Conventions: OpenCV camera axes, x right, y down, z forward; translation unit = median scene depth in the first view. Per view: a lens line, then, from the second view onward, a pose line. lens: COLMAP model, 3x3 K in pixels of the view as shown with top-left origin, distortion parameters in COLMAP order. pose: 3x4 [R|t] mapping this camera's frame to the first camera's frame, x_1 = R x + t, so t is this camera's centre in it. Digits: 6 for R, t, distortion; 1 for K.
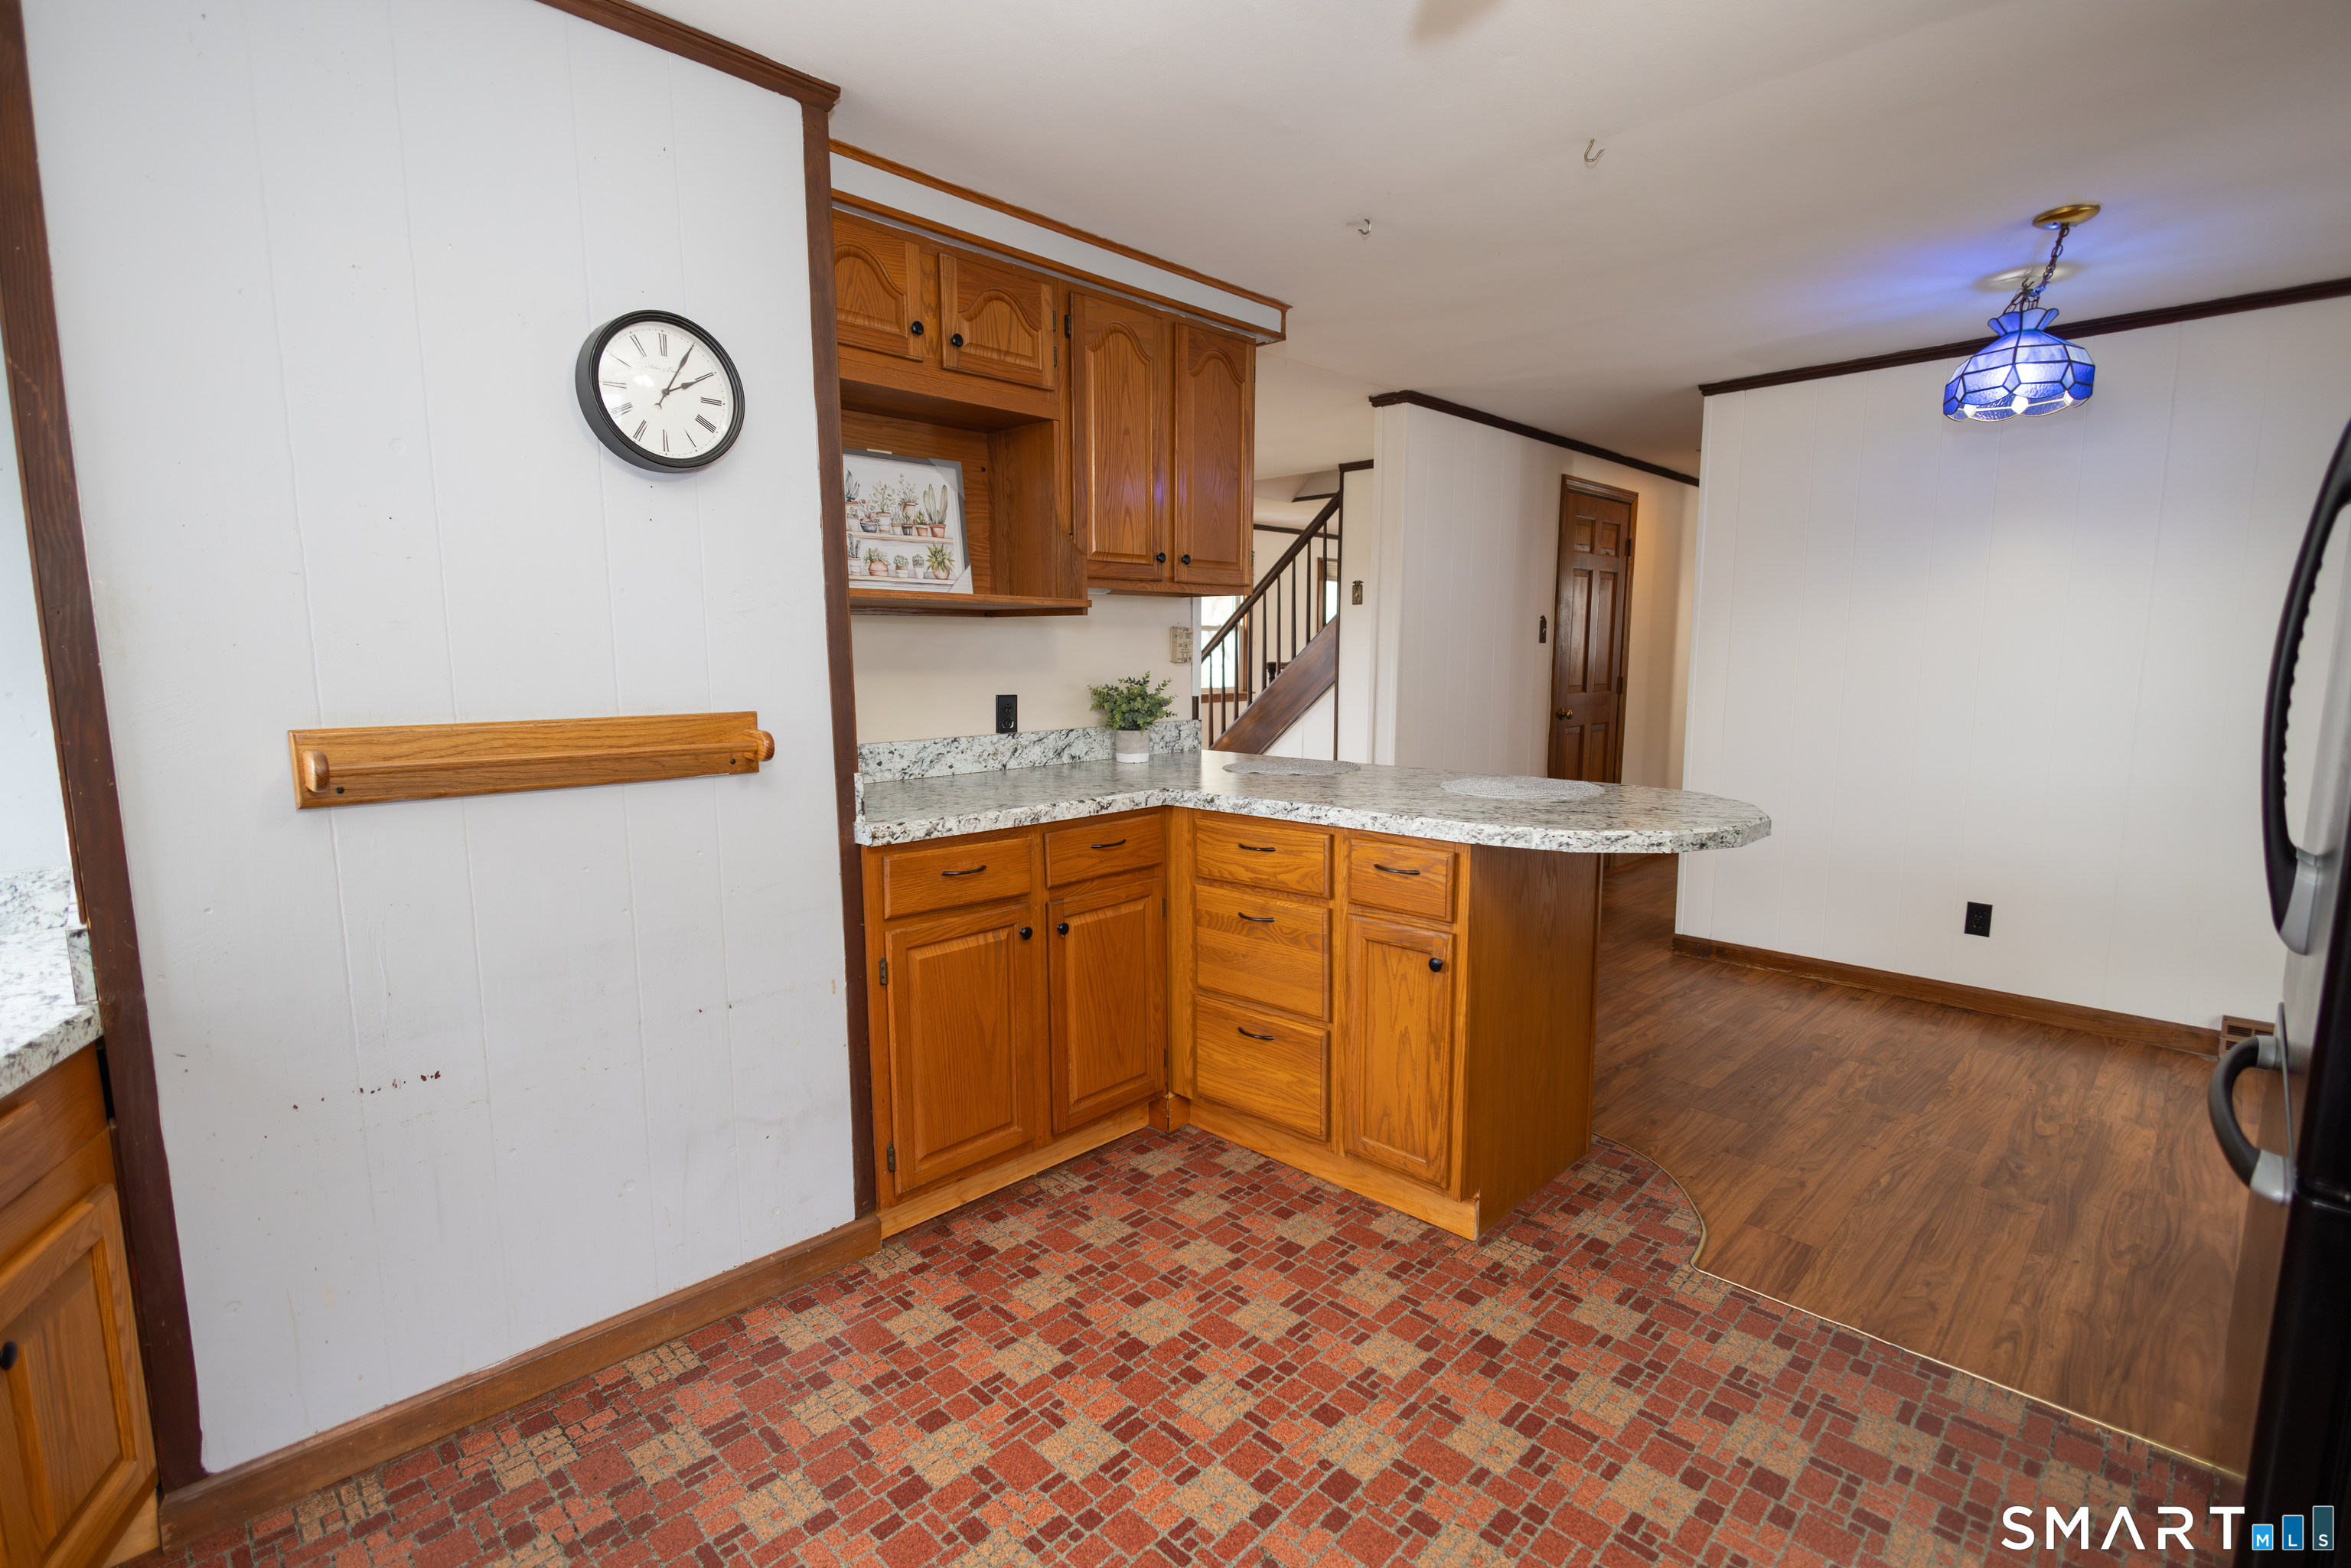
lens RADIAL K [[1075.3, 0, 1178.3], [0, 1075.3, 786.8], [0, 0, 1]] dist [0.001187, 0.000278]
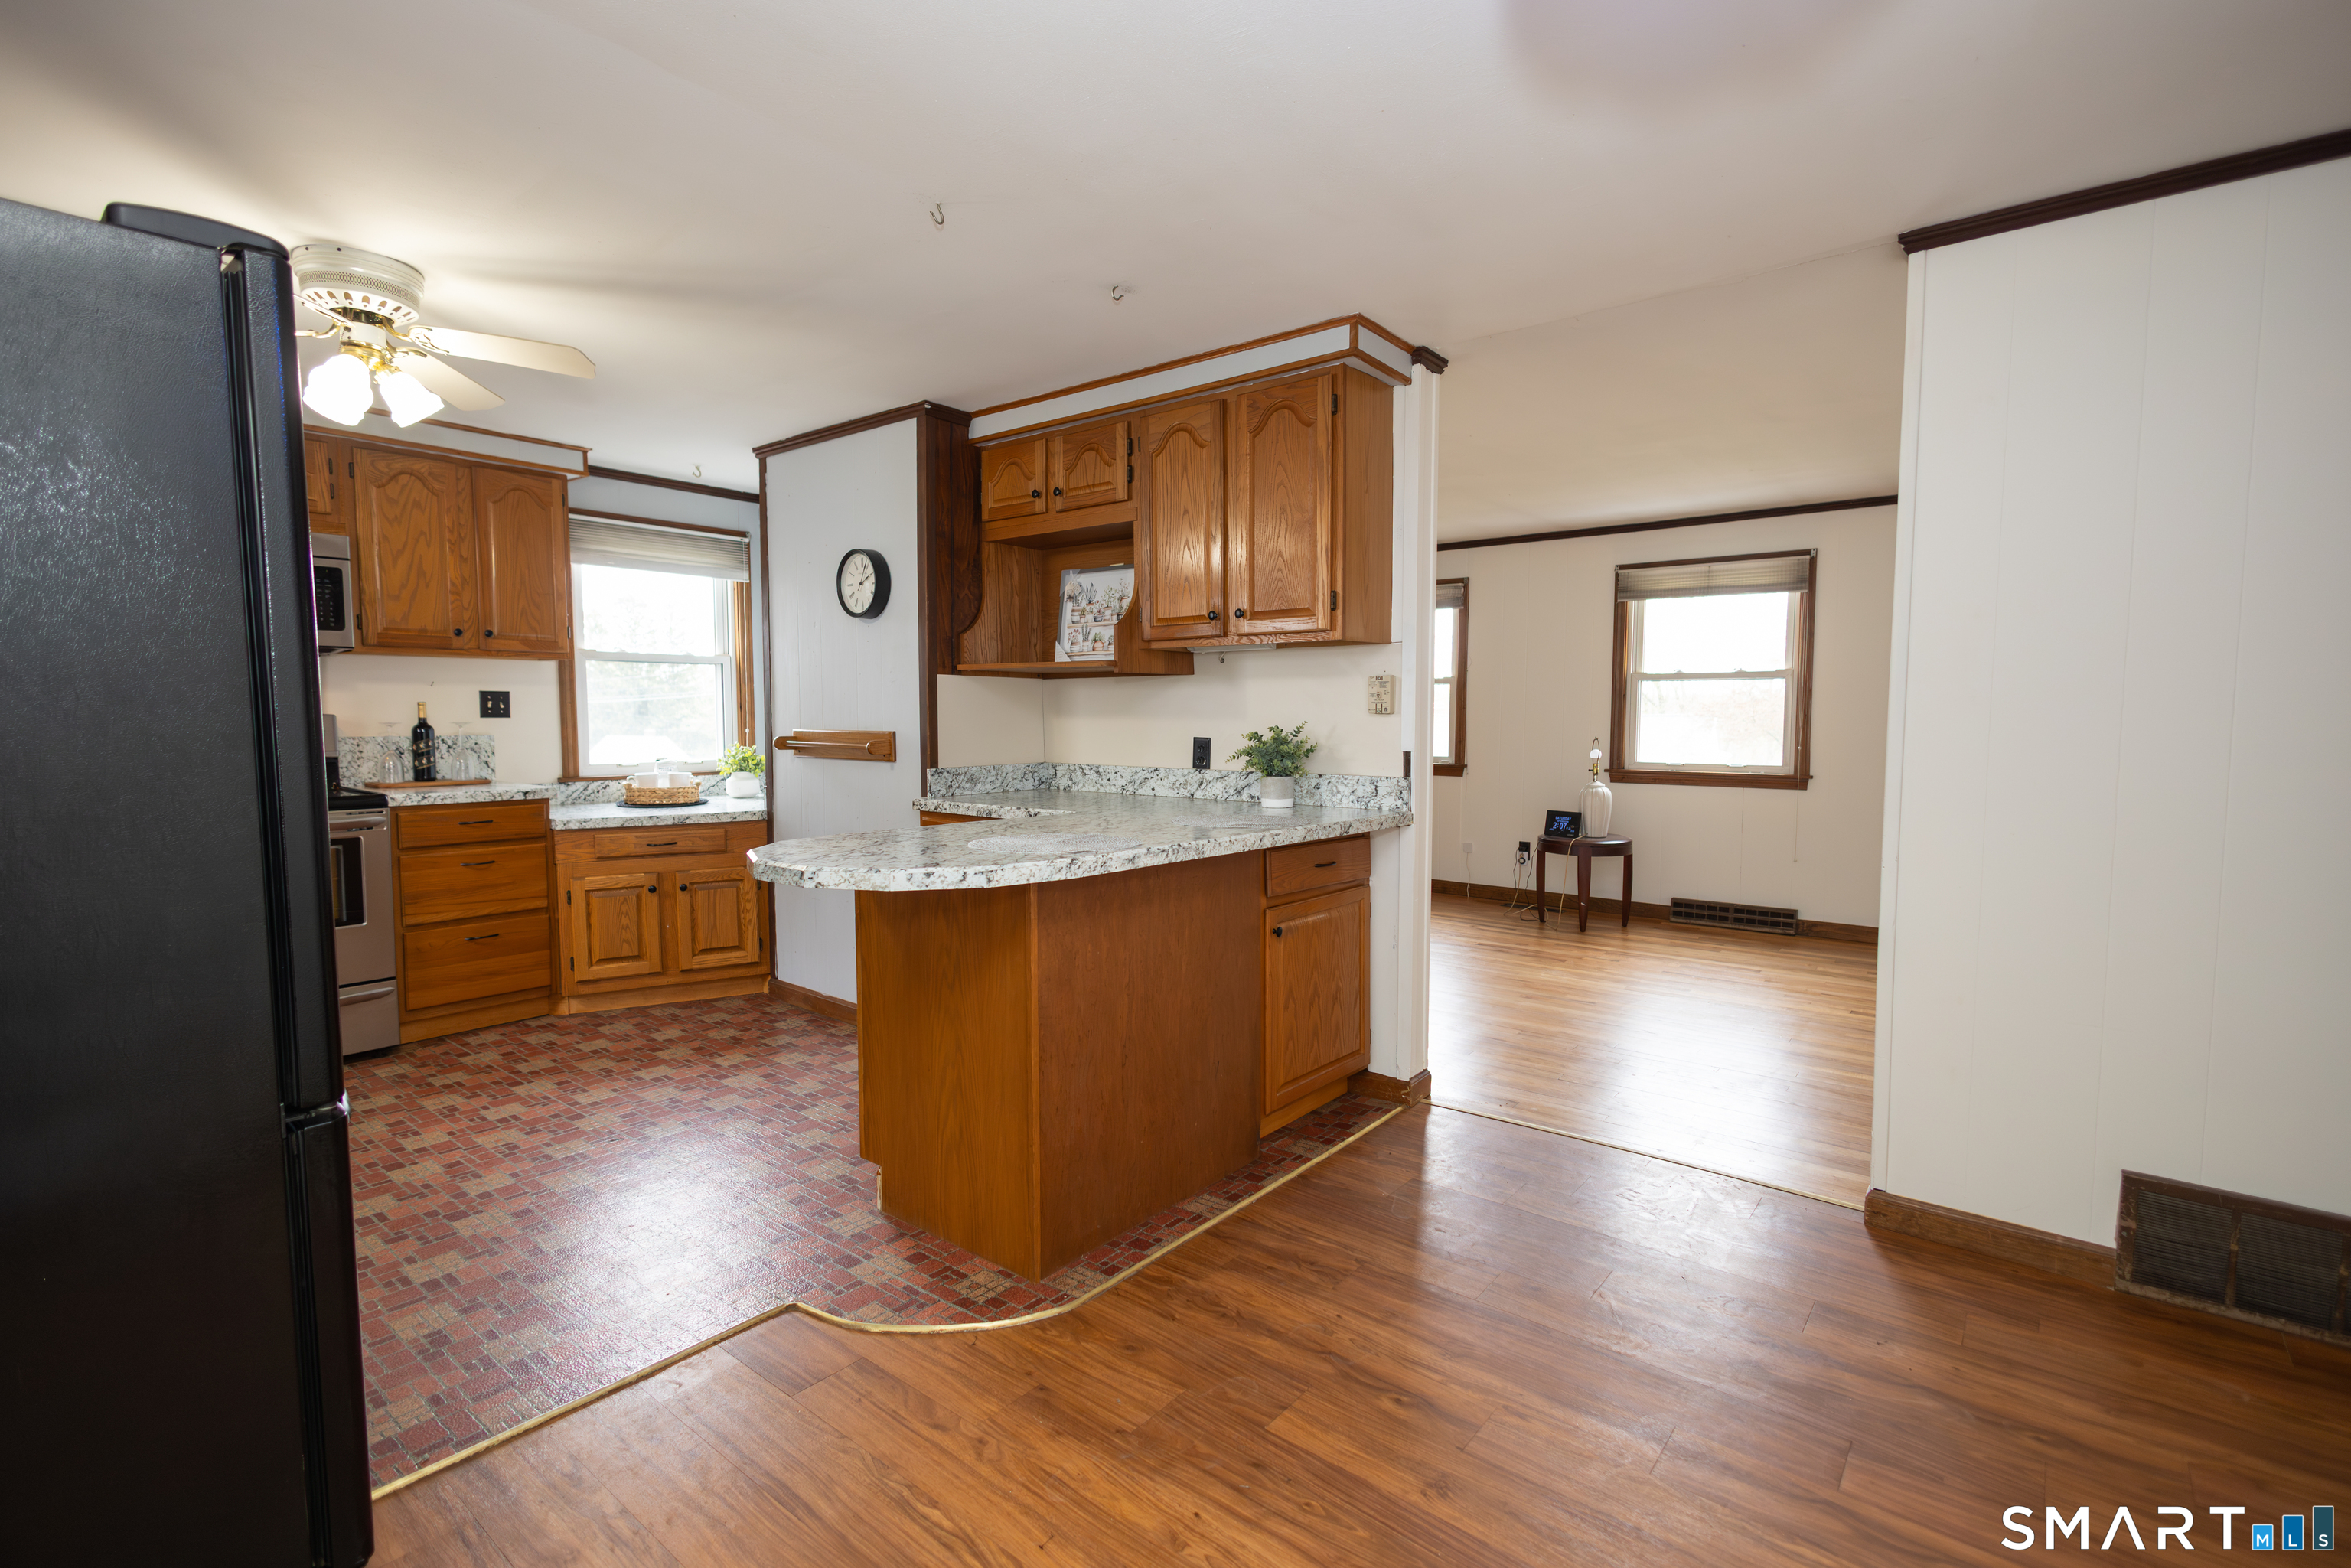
lens RADIAL K [[1075.3, 0, 1168.7], [0, 1075.3, 789.1], [0, 0, 1]] dist [0.001187, 0.000278]
pose [[0.100992, 0.072224, -0.992262, 1.153442], [-0.130072, 0.989759, 0.058803, -0.103976], [0.986348, 0.123127, 0.109352, 0.920899]]
